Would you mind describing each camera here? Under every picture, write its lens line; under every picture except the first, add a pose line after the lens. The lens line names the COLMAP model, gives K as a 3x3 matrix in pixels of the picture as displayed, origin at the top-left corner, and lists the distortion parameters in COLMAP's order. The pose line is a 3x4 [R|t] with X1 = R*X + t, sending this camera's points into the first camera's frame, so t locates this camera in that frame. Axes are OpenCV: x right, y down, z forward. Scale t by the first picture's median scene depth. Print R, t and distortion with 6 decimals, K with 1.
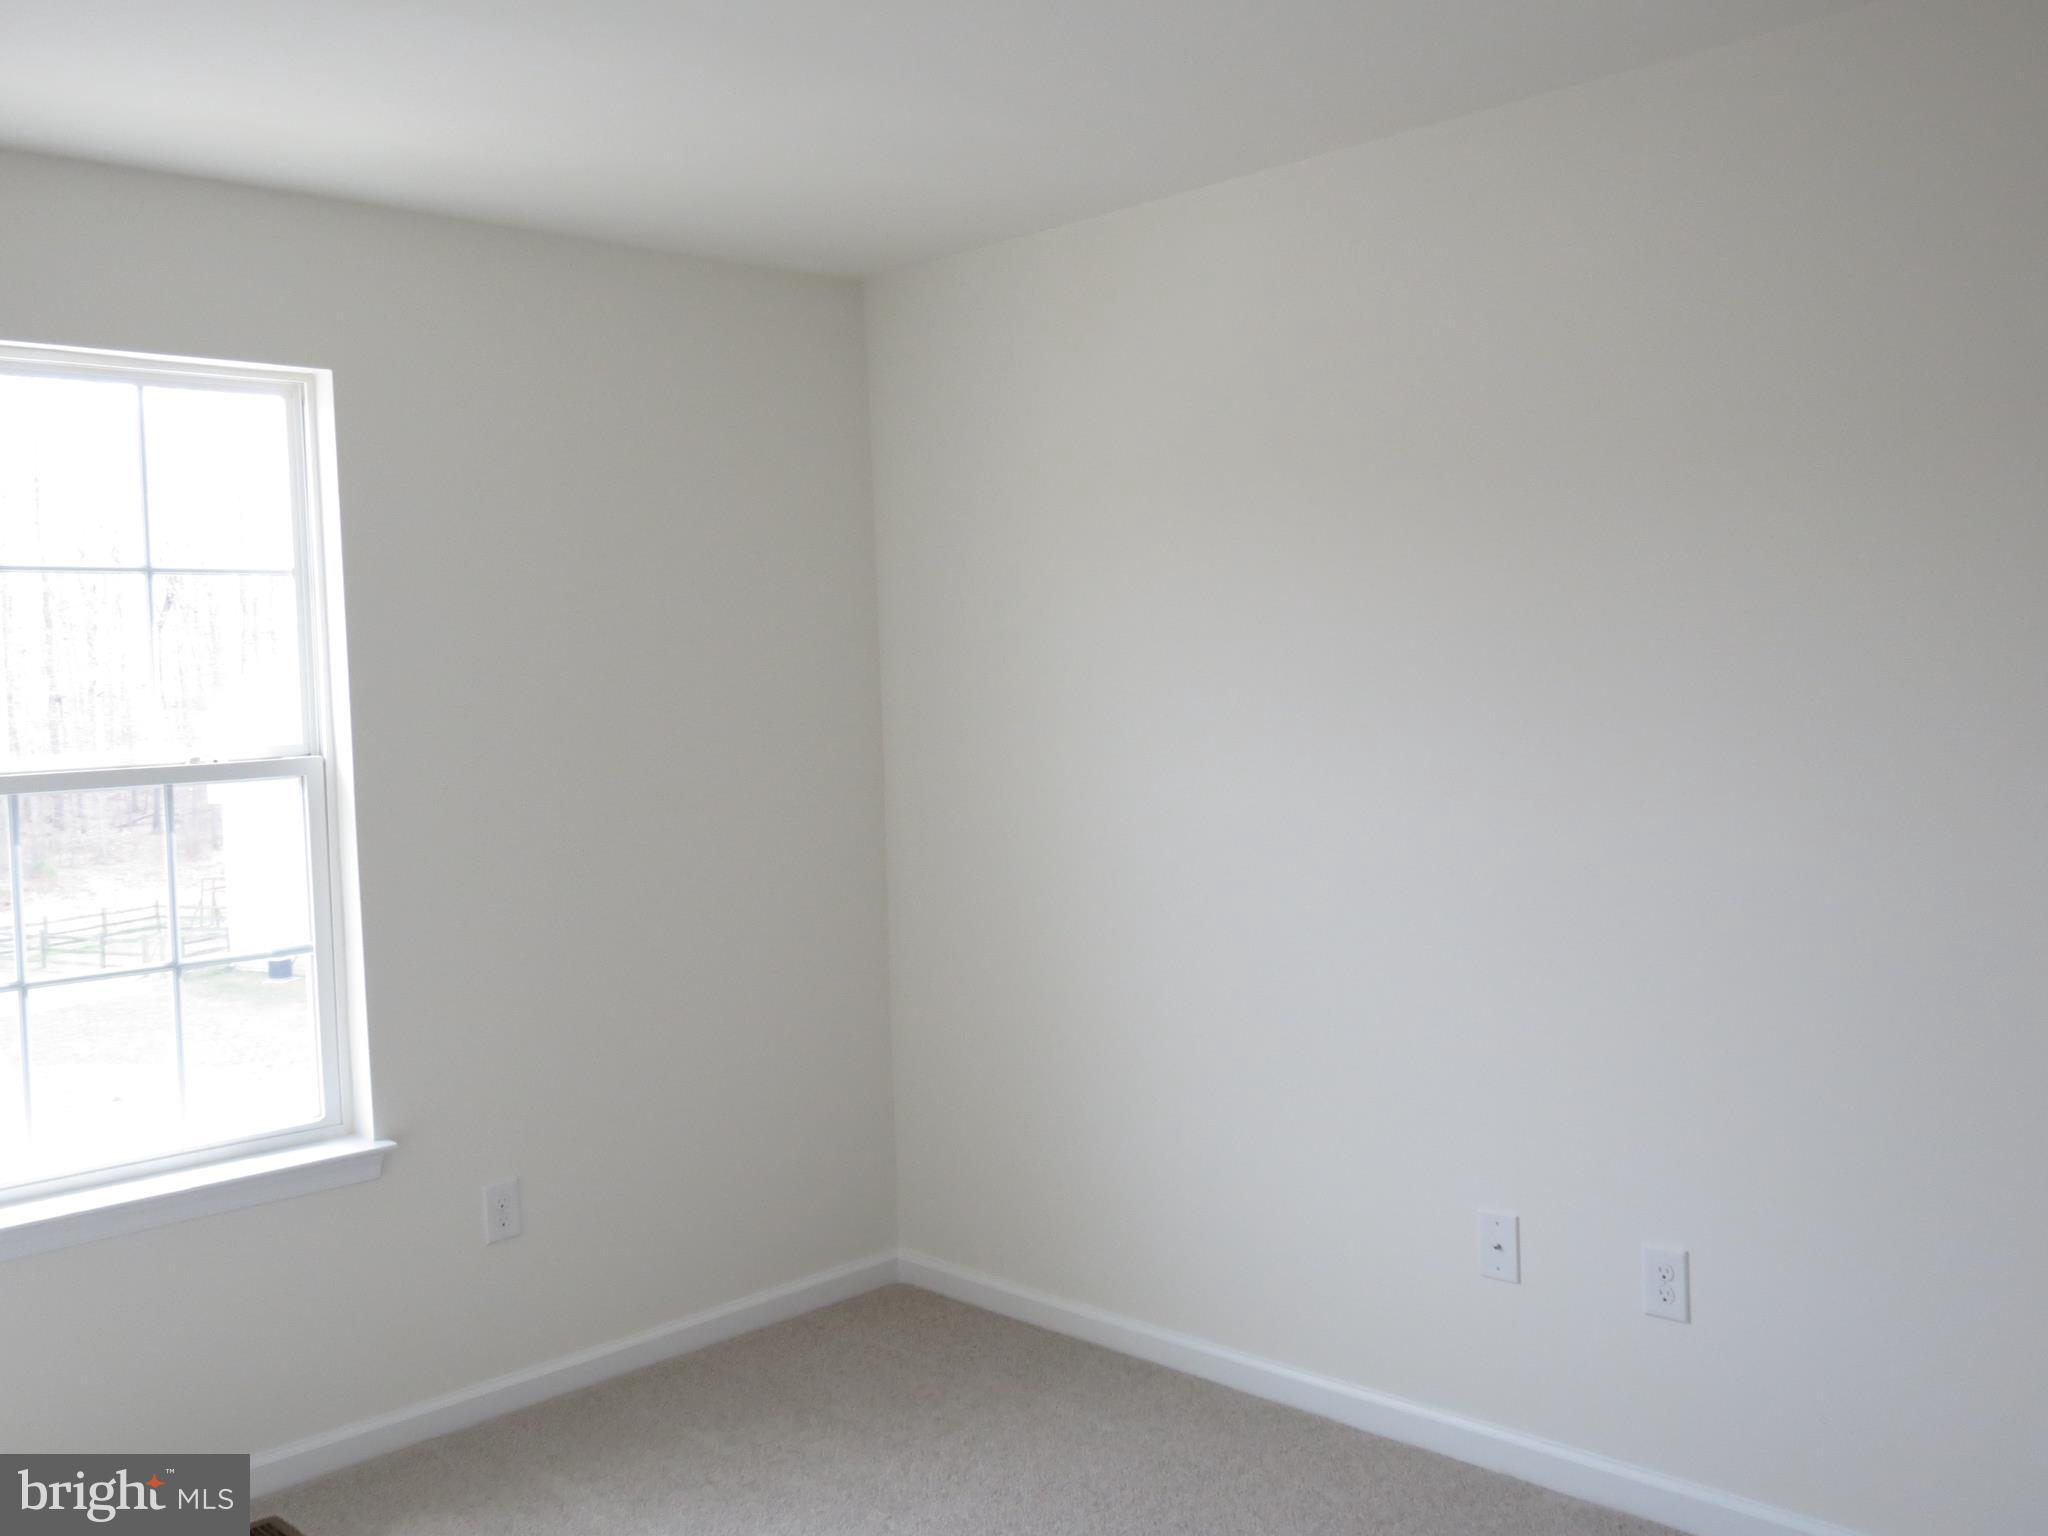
lens RADIAL K [[1847.7, 0, 1024.0], [0, 1847.7, 768.0], [0, 0, 1]] dist [-0.032220, -0.000357]
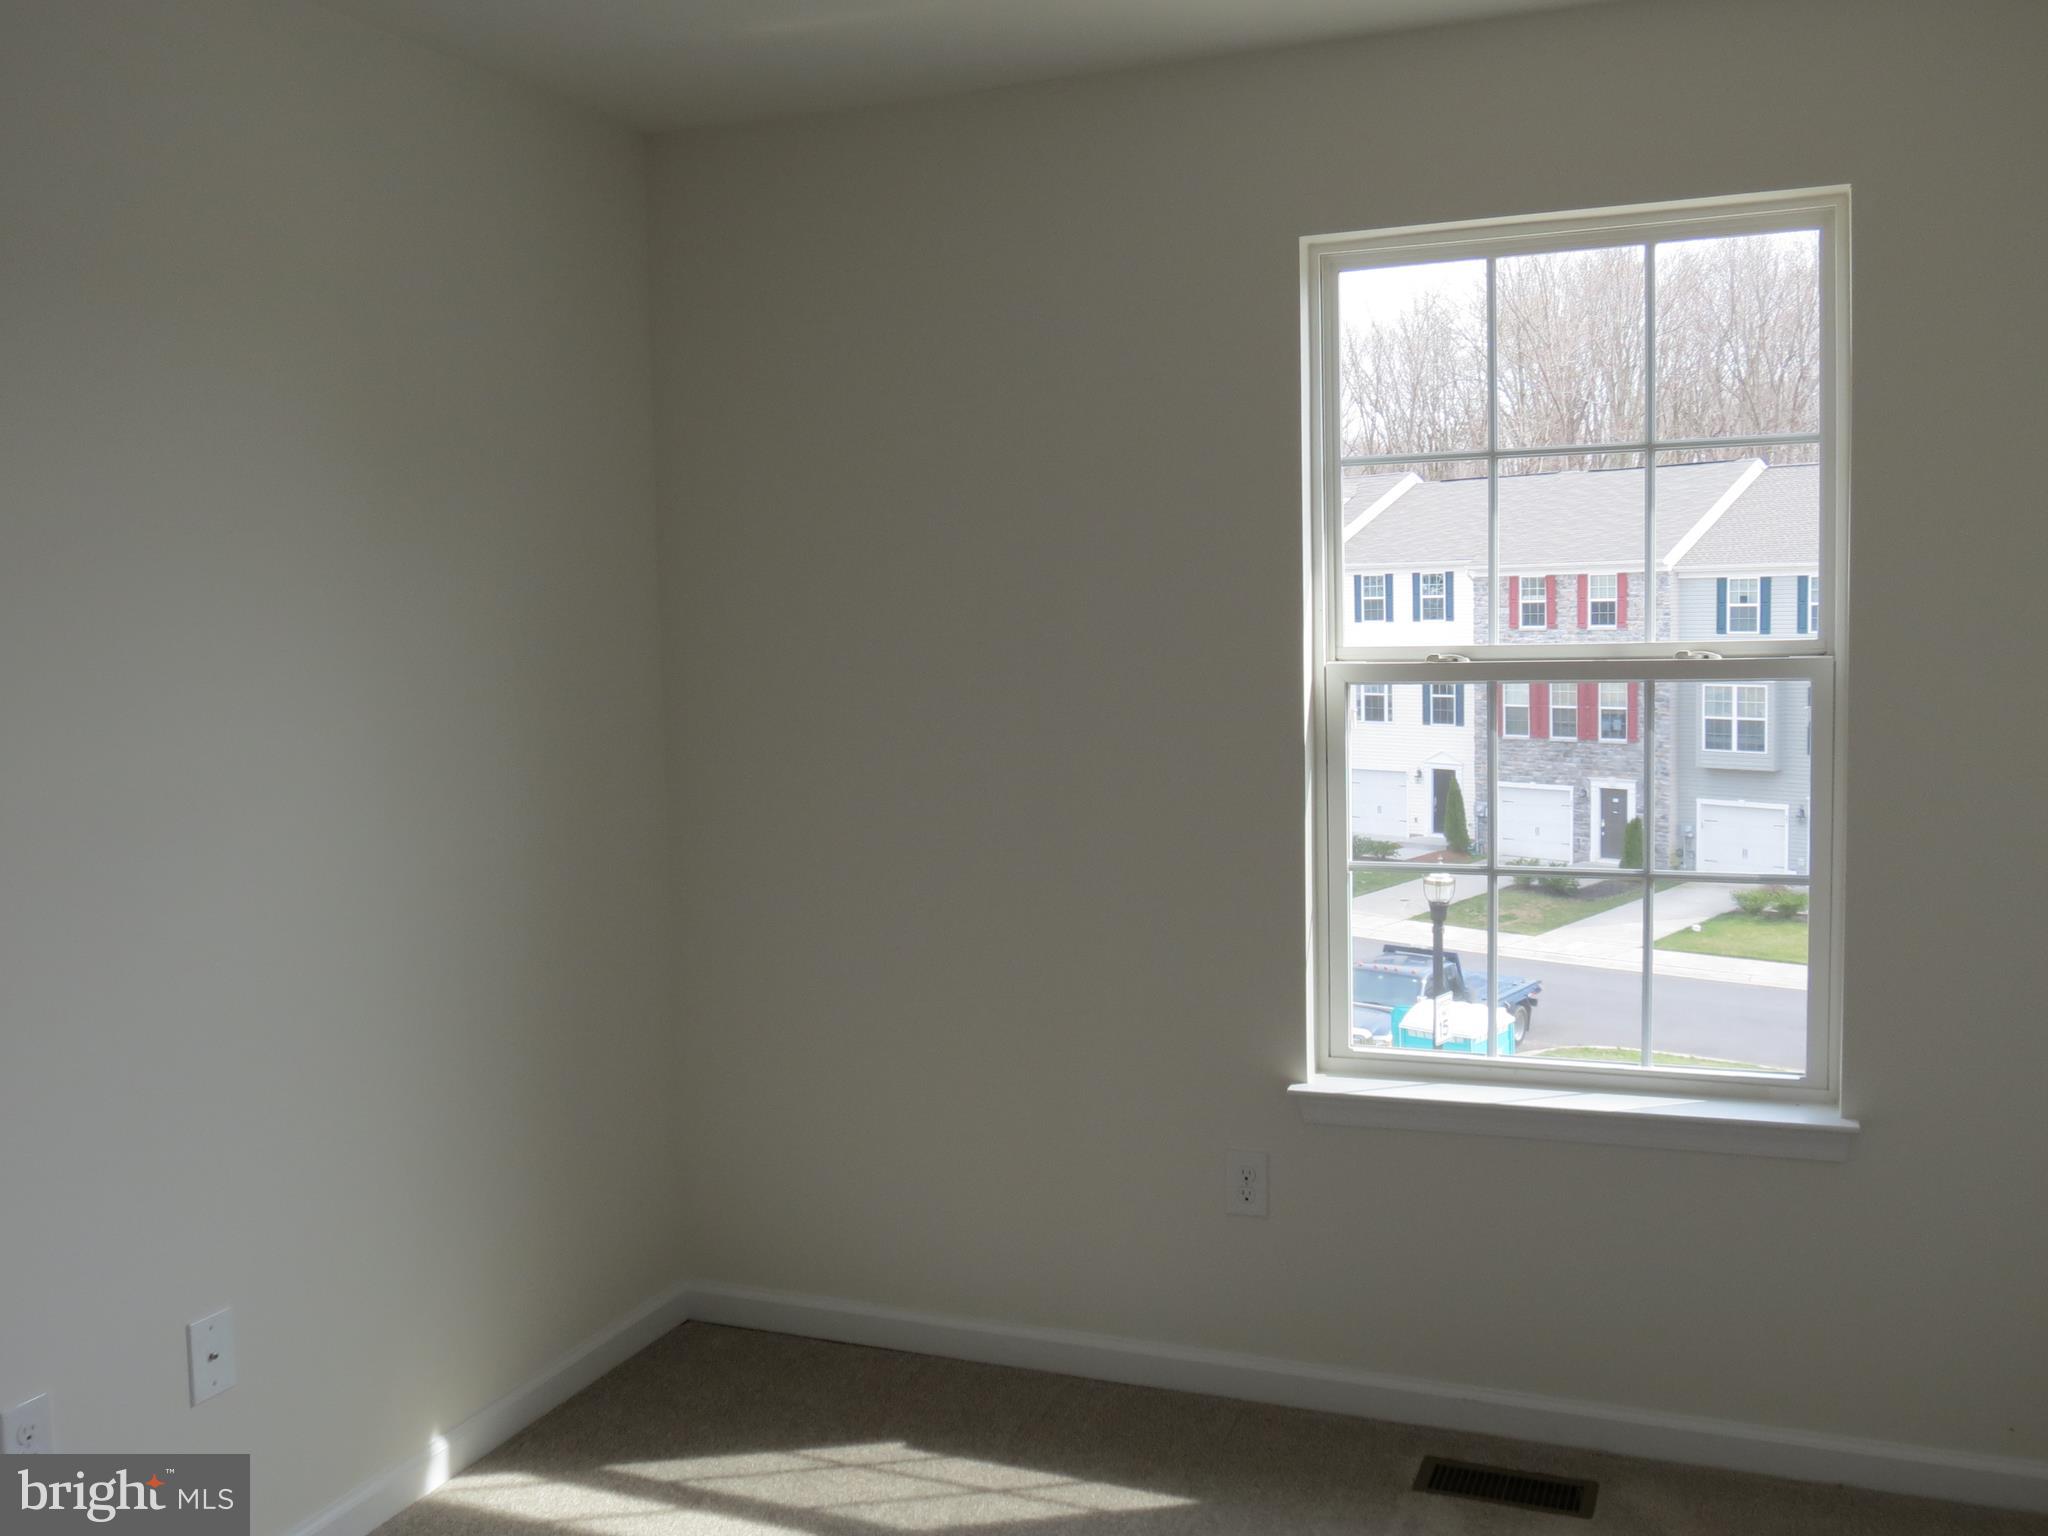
lens RADIAL K [[1975.8, 0, 1024.0], [0, 1975.8, 768.0], [0, 0, 1]] dist [-0.016805, -0.014971]
pose [[0.383030, 0.094290, -0.918911, 0.362353], [-0.032500, 0.995536, 0.088606, -0.026840], [0.923164, -0.004074, 0.384385, 0.359186]]
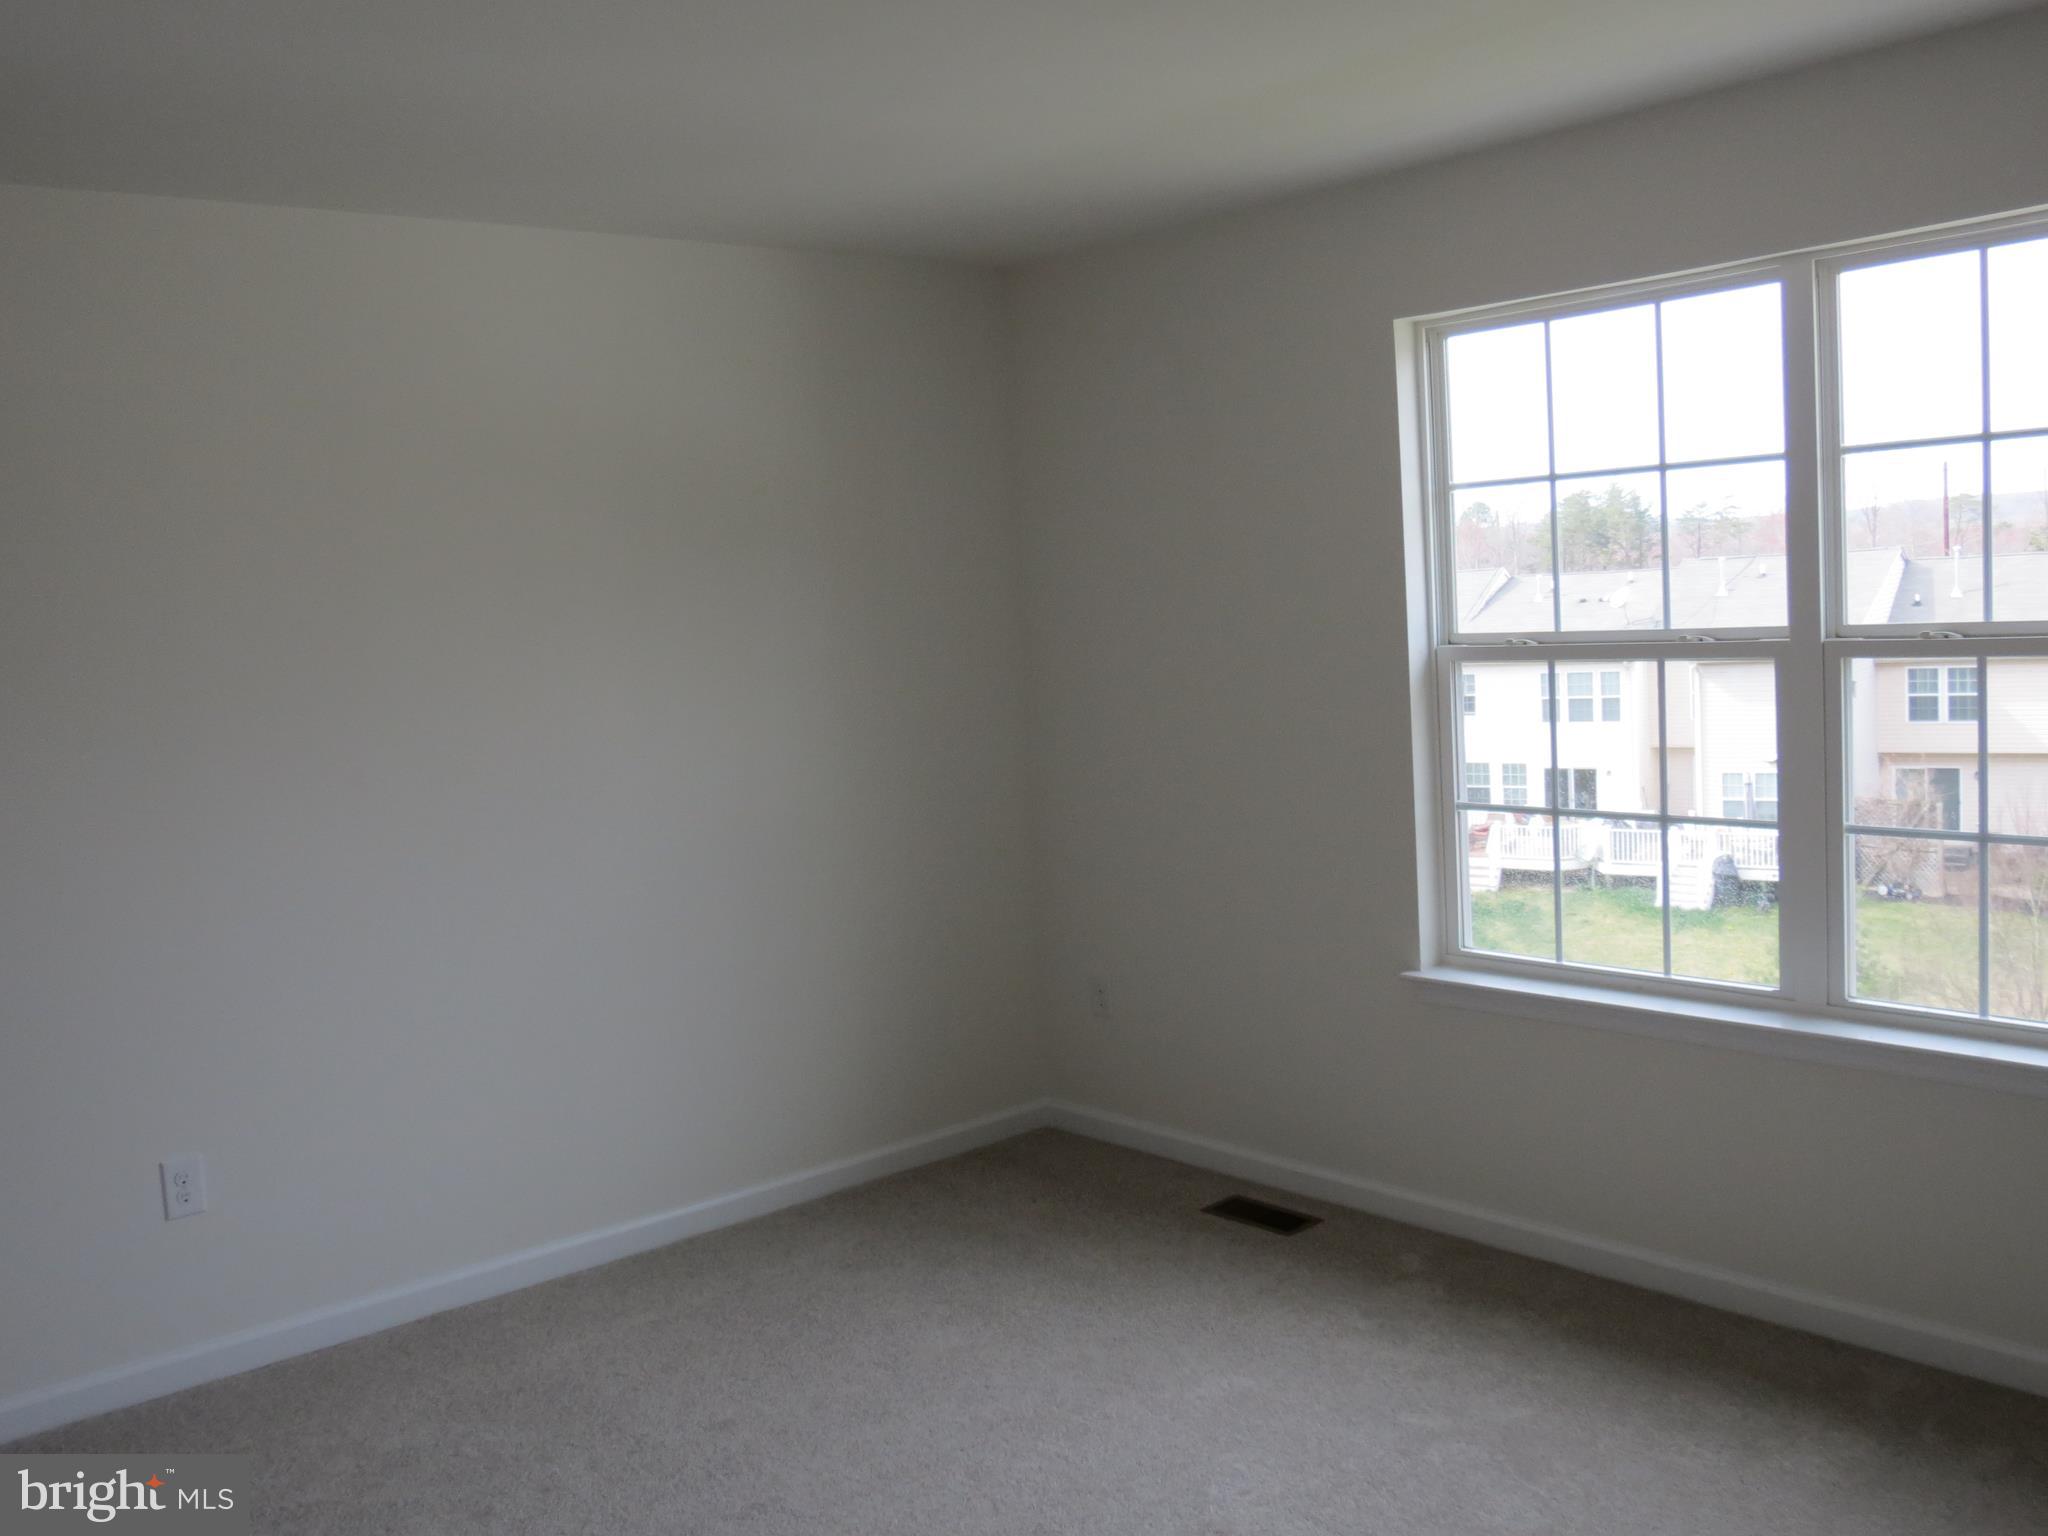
lens RADIAL K [[1847.7, 0, 1024.0], [0, 1847.7, 768.0], [0, 0, 1]] dist [-0.032220, -0.000357]
pose [[-0.056694, 0.112398, -0.992045, 0.482669], [-0.001690, 0.993631, 0.112674, -0.035723], [0.998390, 0.008064, -0.056143, 0.473433]]
